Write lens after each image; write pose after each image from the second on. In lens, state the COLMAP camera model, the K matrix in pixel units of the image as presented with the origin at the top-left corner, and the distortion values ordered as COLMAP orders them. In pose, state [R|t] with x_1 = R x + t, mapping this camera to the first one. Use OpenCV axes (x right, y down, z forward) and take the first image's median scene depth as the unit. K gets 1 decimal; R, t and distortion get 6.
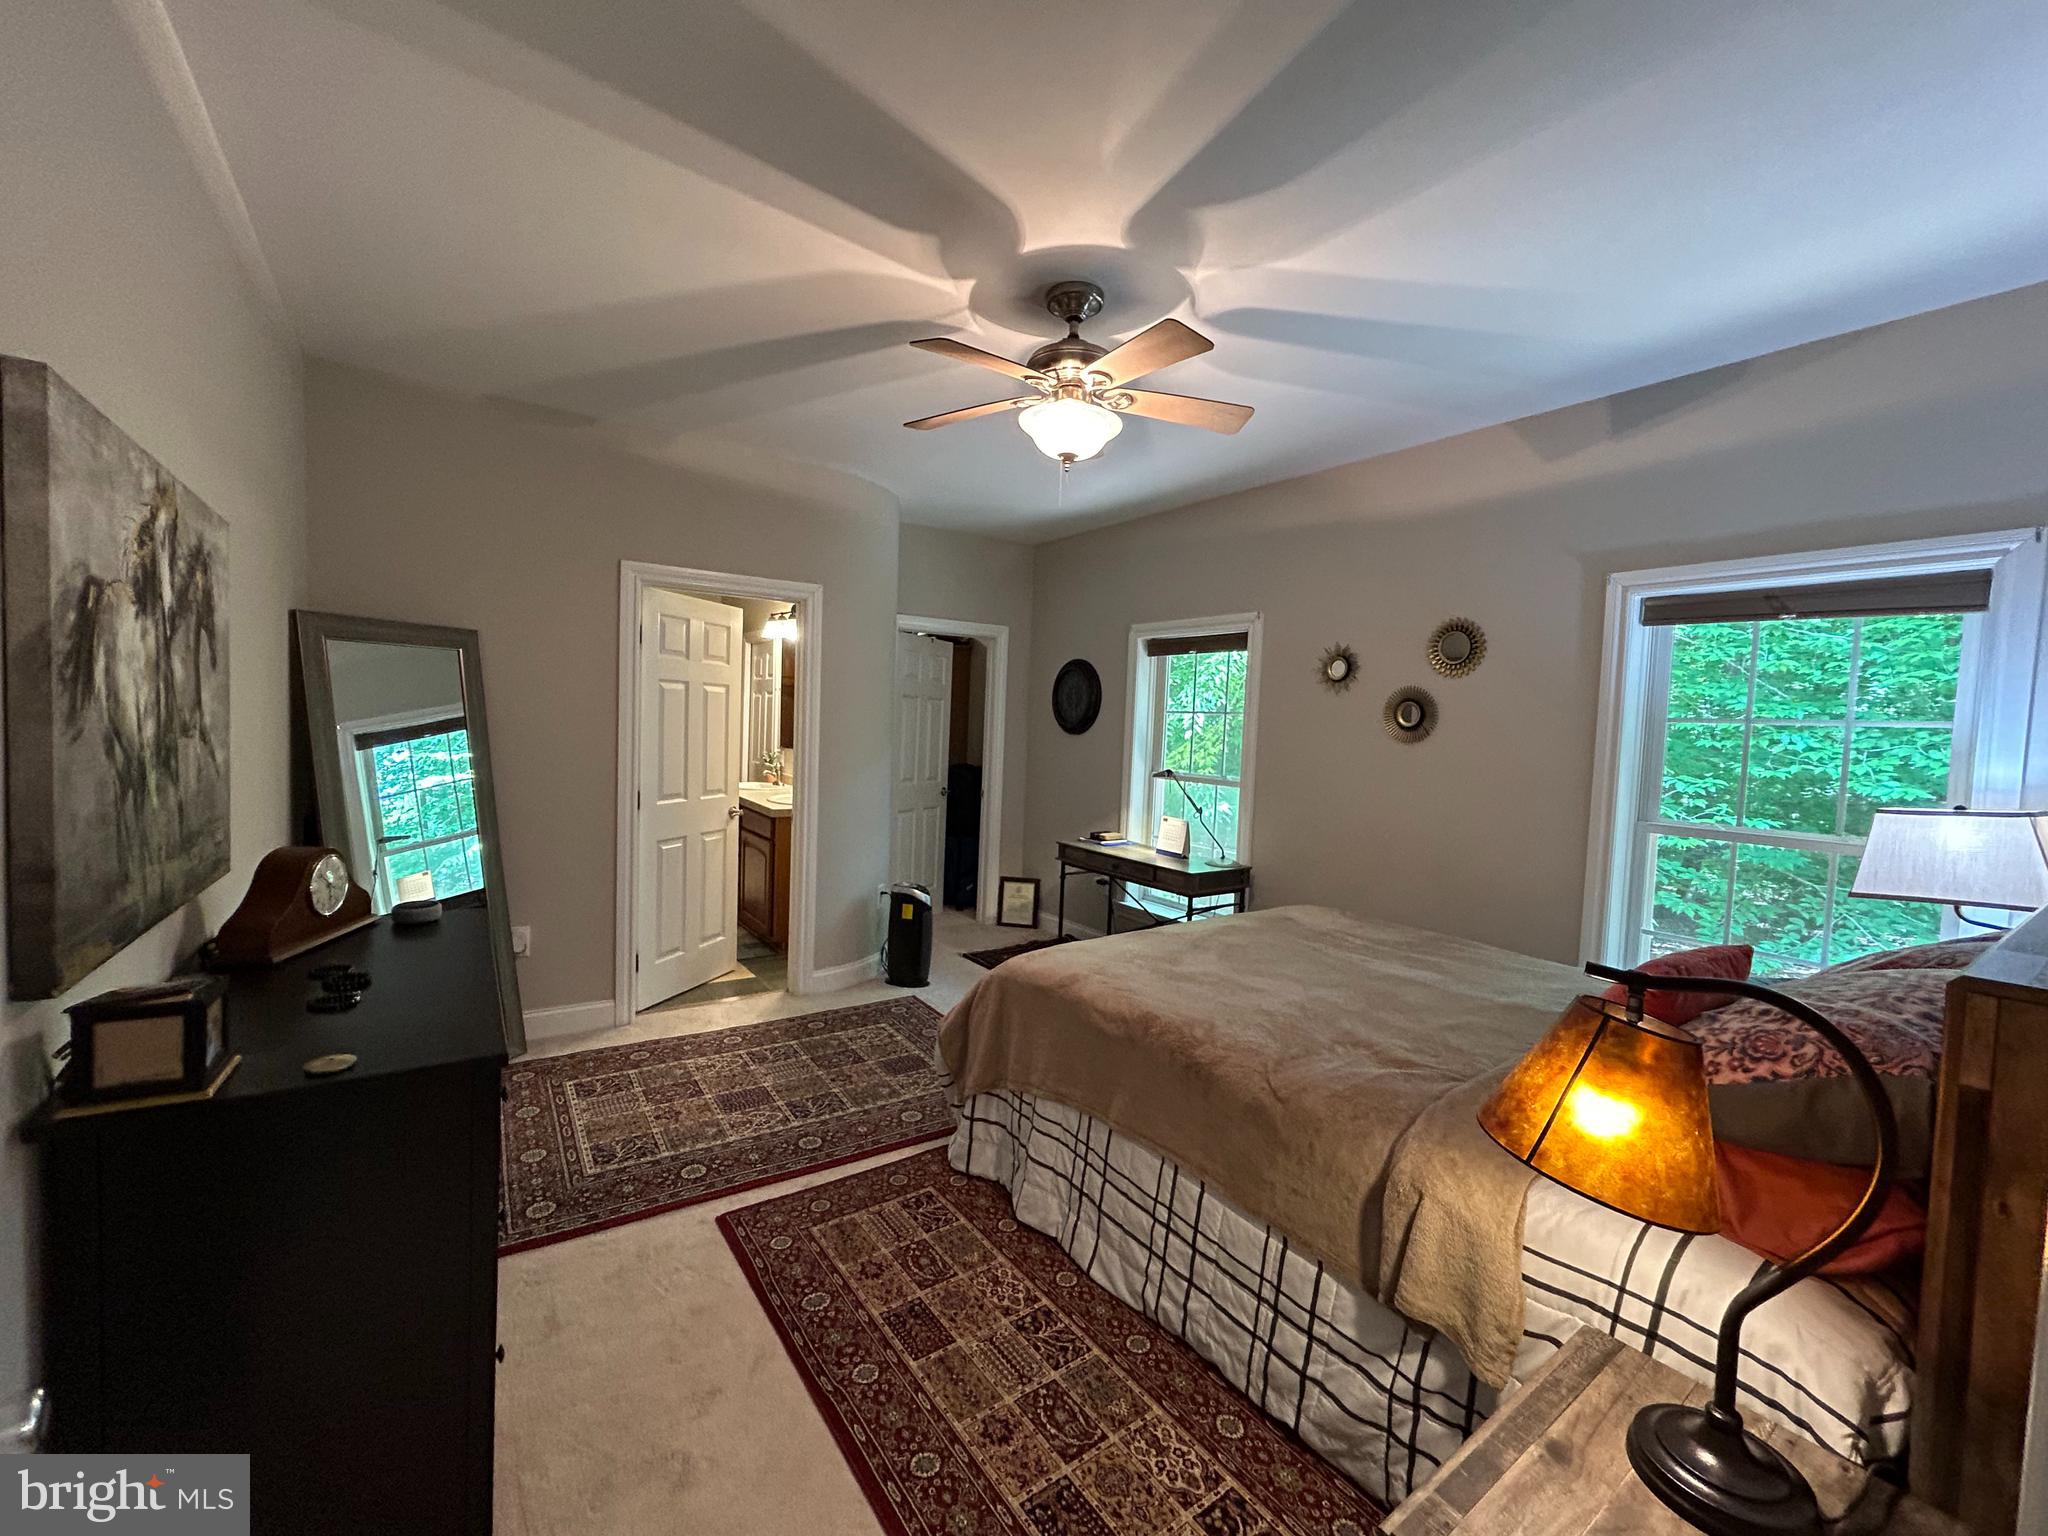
lens RADIAL K [[831.3, 0, 1019.5], [0, 831.3, 769.5], [0, 0, 1]] dist [-0.000682, 0.000372]
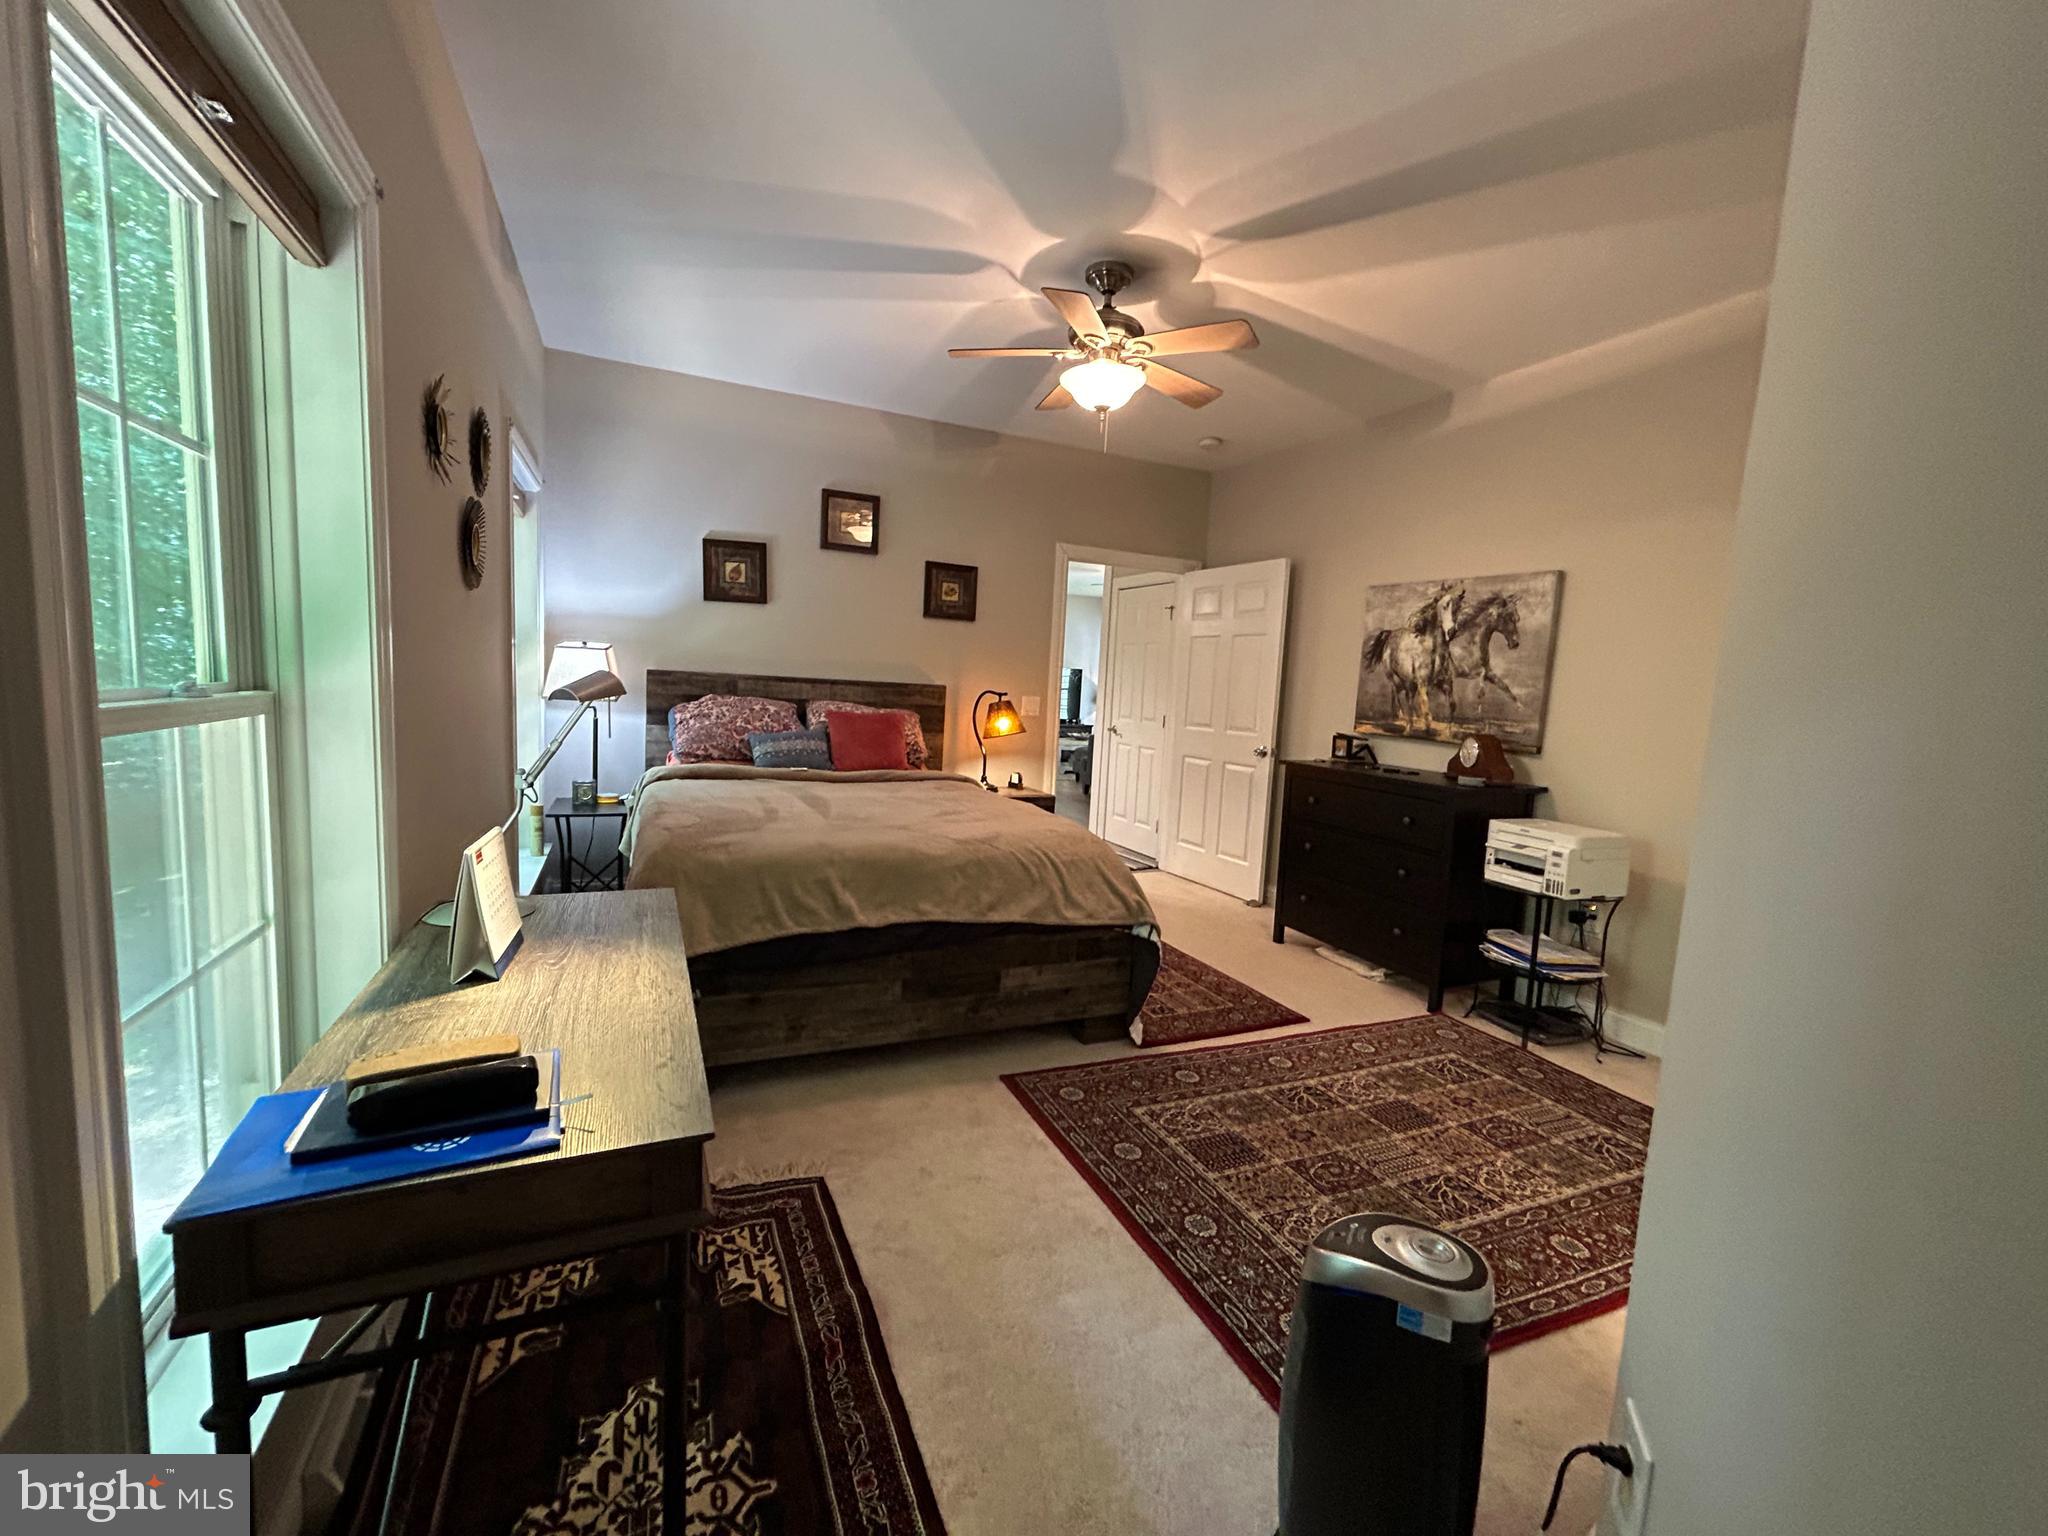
lens RADIAL K [[831.3, 0, 1023.2], [0, 831.3, 769.0], [0, 0, 1]] dist [-0.000682, 0.000372]
pose [[-0.980188, -0.106735, 0.166850, -0.082350], [-0.078018, 0.982338, 0.170077, -0.053326], [-0.182057, 0.153690, -0.971203, 2.160209]]
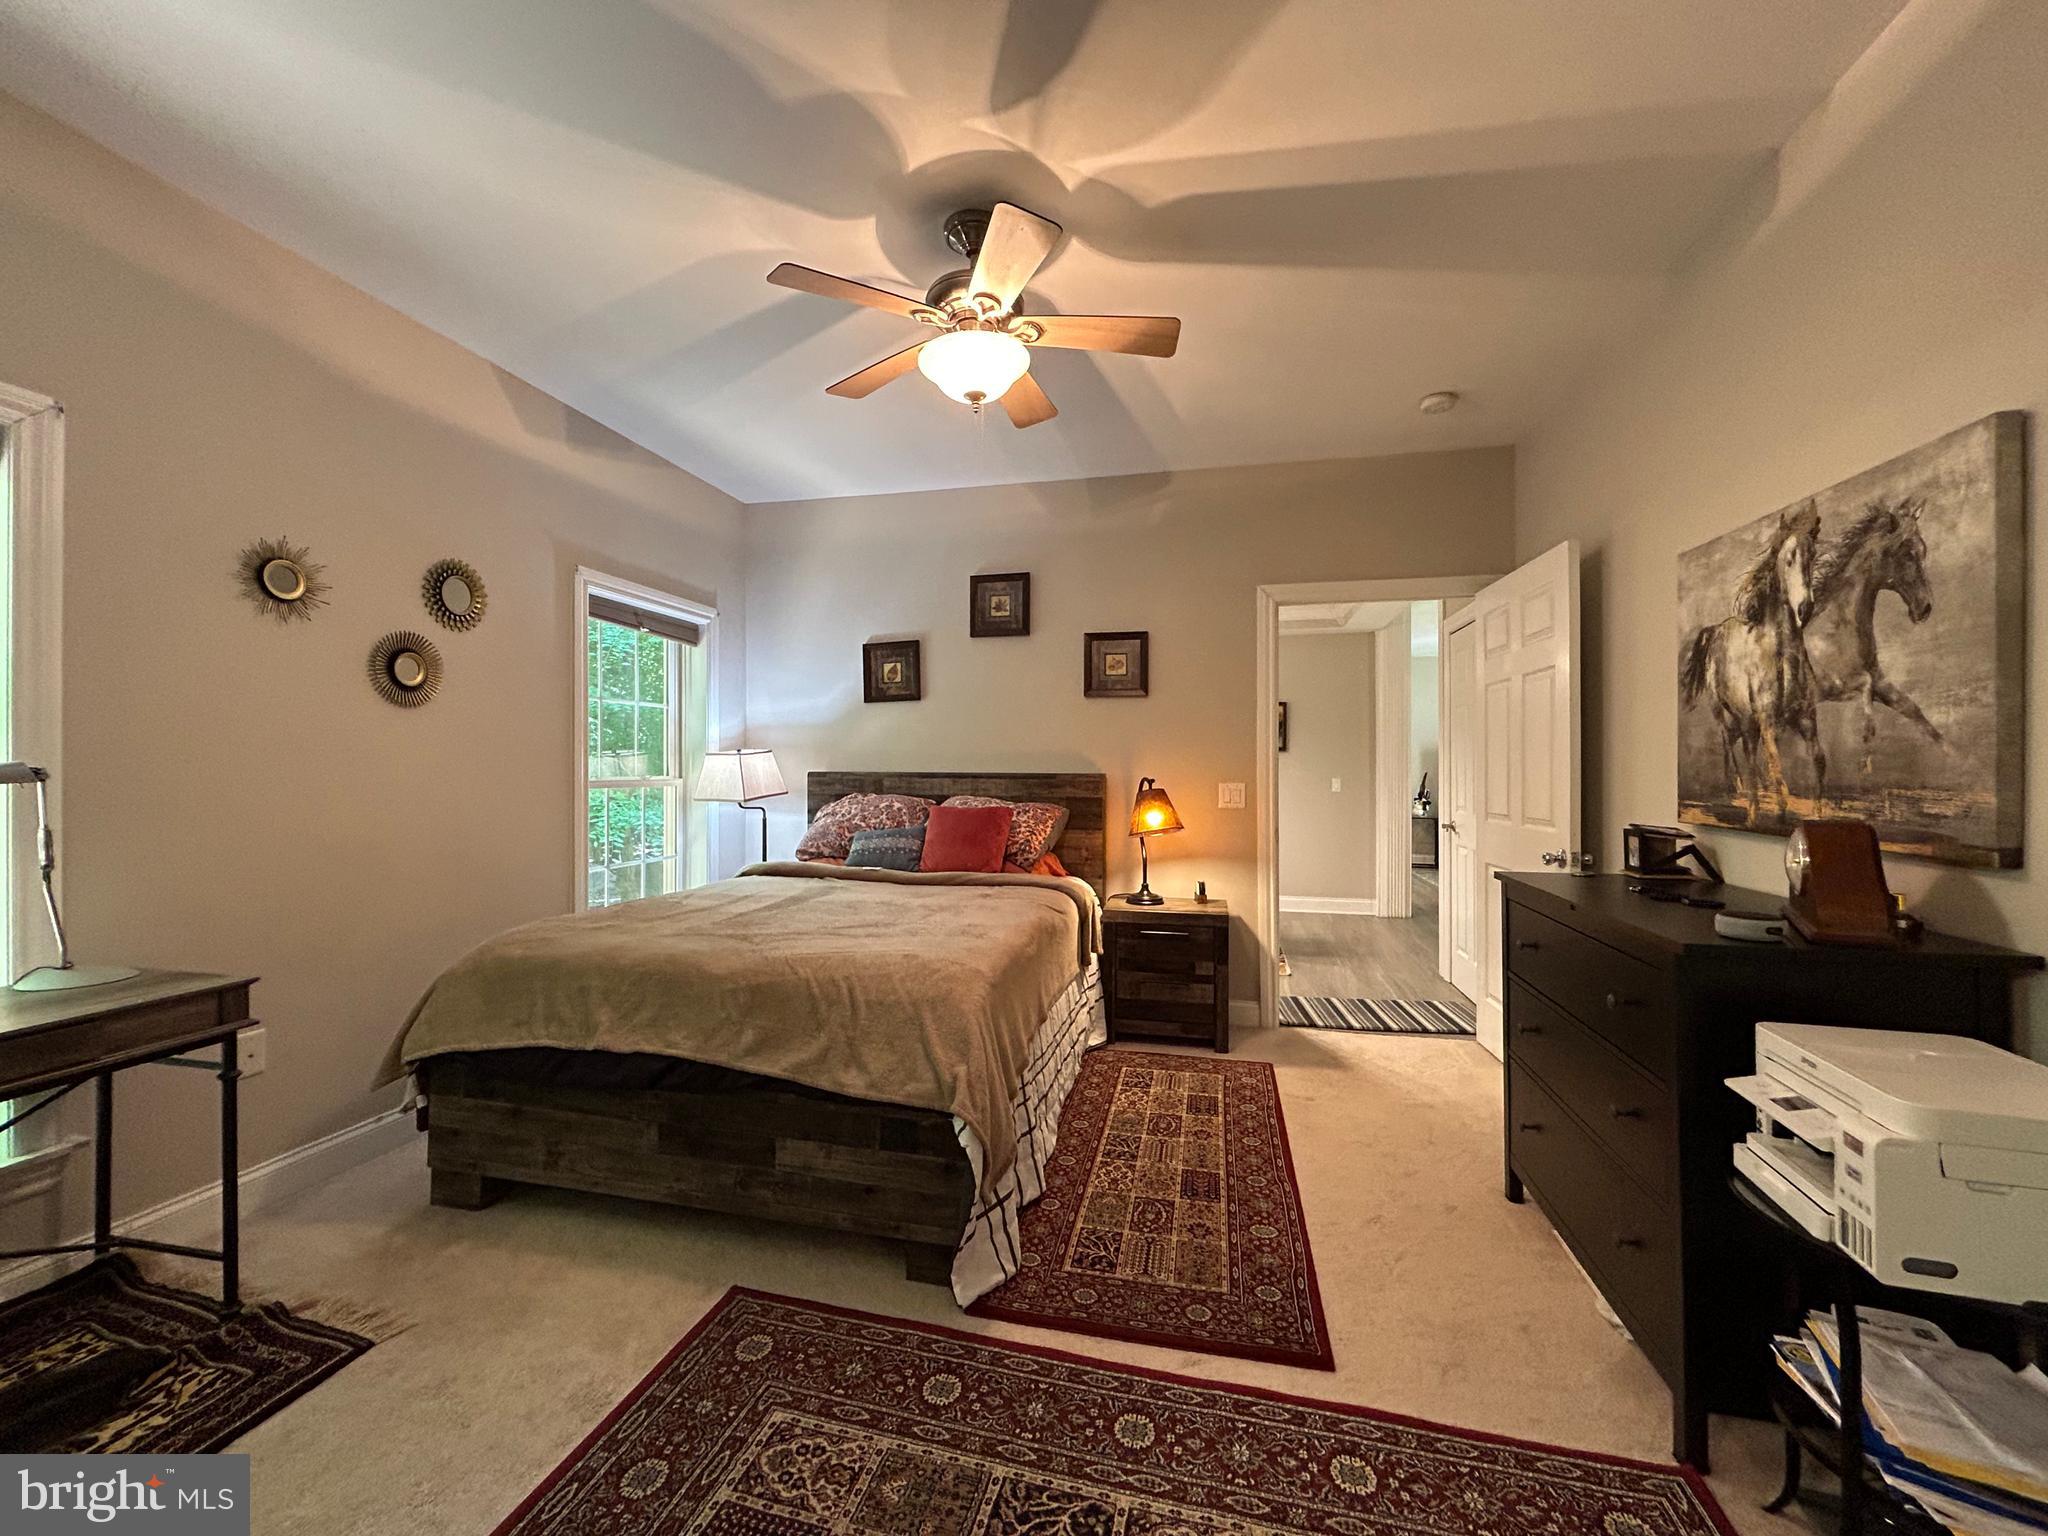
lens RADIAL K [[831.3, 0, 1025.5], [0, 831.3, 768.7], [0, 0, 1]] dist [-0.000682, 0.000372]
pose [[-0.668323, -0.037279, 0.742936, -0.644643], [0.017463, 0.997682, 0.065770, -0.023135], [-0.743666, 0.056930, -0.666123, 1.514210]]
